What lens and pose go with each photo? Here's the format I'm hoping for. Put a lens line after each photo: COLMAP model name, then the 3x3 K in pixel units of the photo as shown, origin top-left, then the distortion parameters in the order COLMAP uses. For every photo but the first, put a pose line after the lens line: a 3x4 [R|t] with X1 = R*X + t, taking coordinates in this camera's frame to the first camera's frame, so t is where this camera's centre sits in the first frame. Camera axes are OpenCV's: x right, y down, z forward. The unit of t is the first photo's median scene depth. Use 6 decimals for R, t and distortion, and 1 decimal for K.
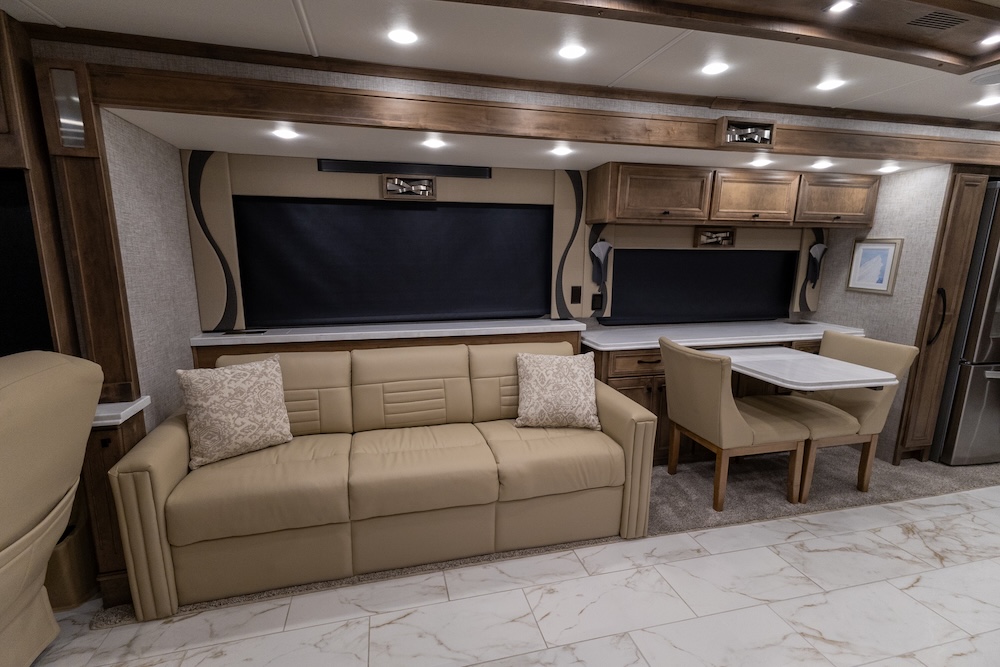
lens RADIAL K [[456.6, 0, 495.2], [0, 456.6, 335.4], [0, 0, 1]] dist [0.015588, -0.000413]
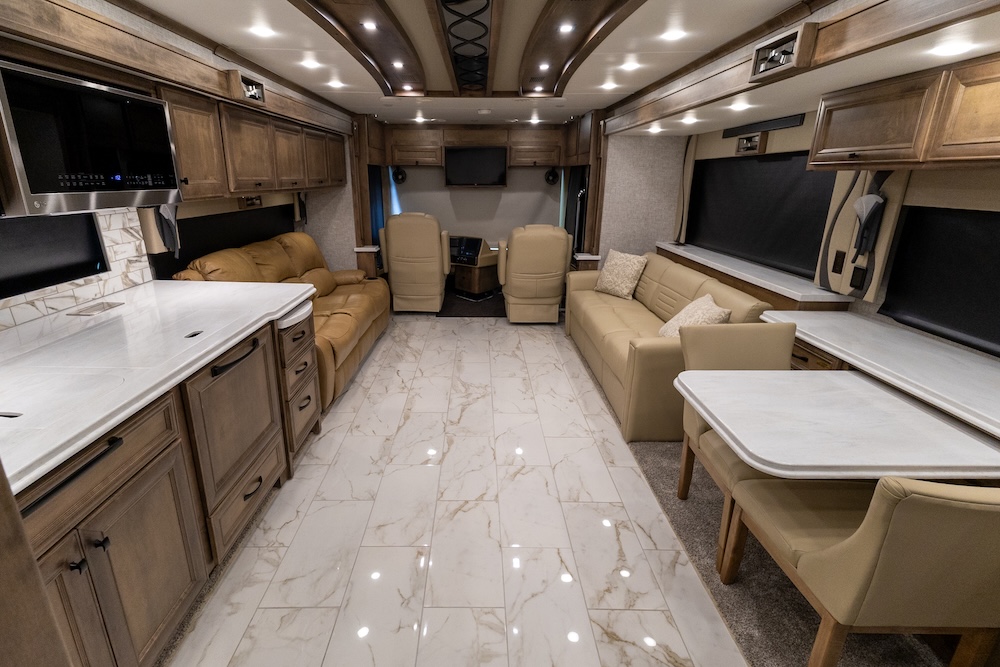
lens RADIAL K [[487.1, 0, 478.1], [0, 487.1, 331.8], [0, 0, 1]] dist [-0.000780, -0.000225]
pose [[-0.249116, 0.285804, -0.925342, 1.421072], [-0.180820, 0.924937, 0.334359, -0.179994], [0.951444, 0.250614, -0.178737, 0.721599]]
